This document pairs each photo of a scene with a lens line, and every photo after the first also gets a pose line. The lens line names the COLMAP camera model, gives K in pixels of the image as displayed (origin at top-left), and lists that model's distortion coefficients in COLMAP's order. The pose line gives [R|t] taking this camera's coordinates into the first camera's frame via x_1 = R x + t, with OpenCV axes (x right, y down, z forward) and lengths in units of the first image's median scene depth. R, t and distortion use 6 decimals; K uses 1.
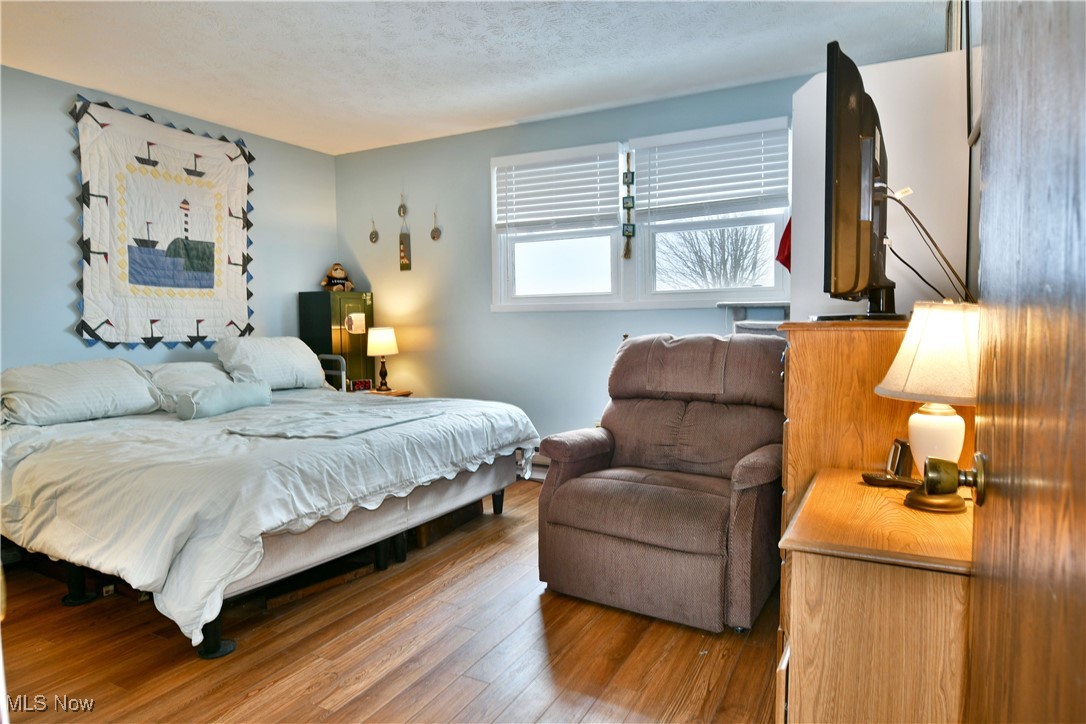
lens RADIAL K [[665.4, 0, 541.1], [0, 665.4, 360.4], [0, 0, 1]] dist [-0.010723, -0.005090]
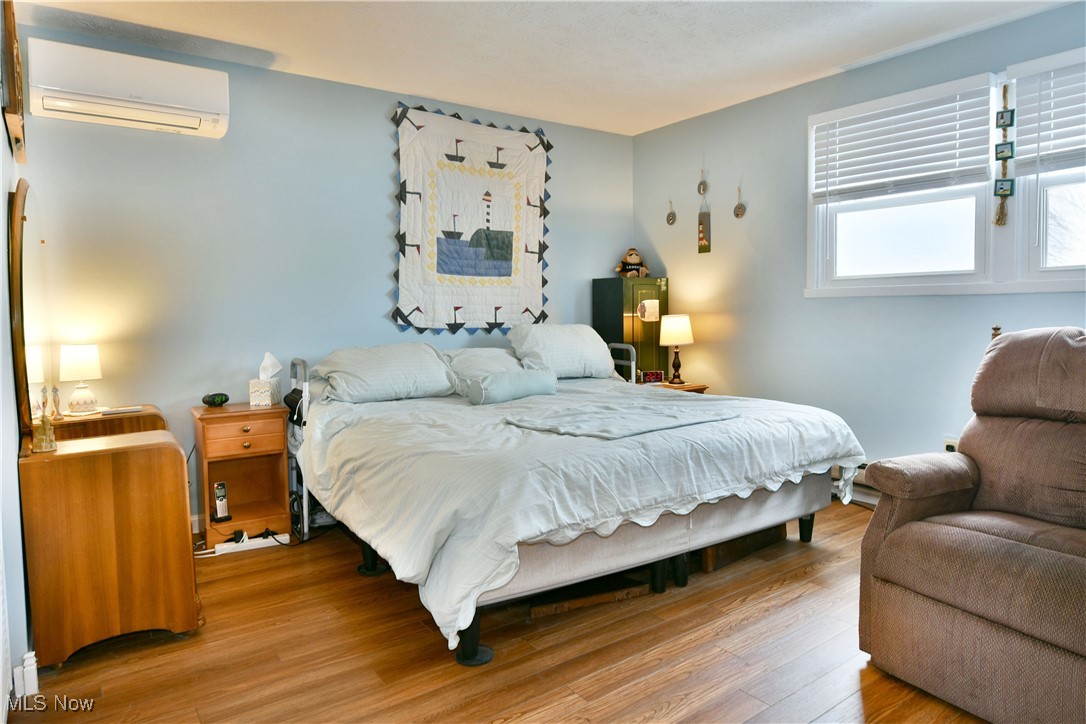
lens RADIAL K [[665.4, 0, 517.0], [0, 665.4, 340.0], [0, 0, 1]] dist [-0.010723, -0.005090]
pose [[0.883365, 0.022653, -0.468138, -0.001974], [-0.028003, 0.999598, -0.004469, -0.007209], [0.467849, 0.017057, 0.883644, 0.122122]]
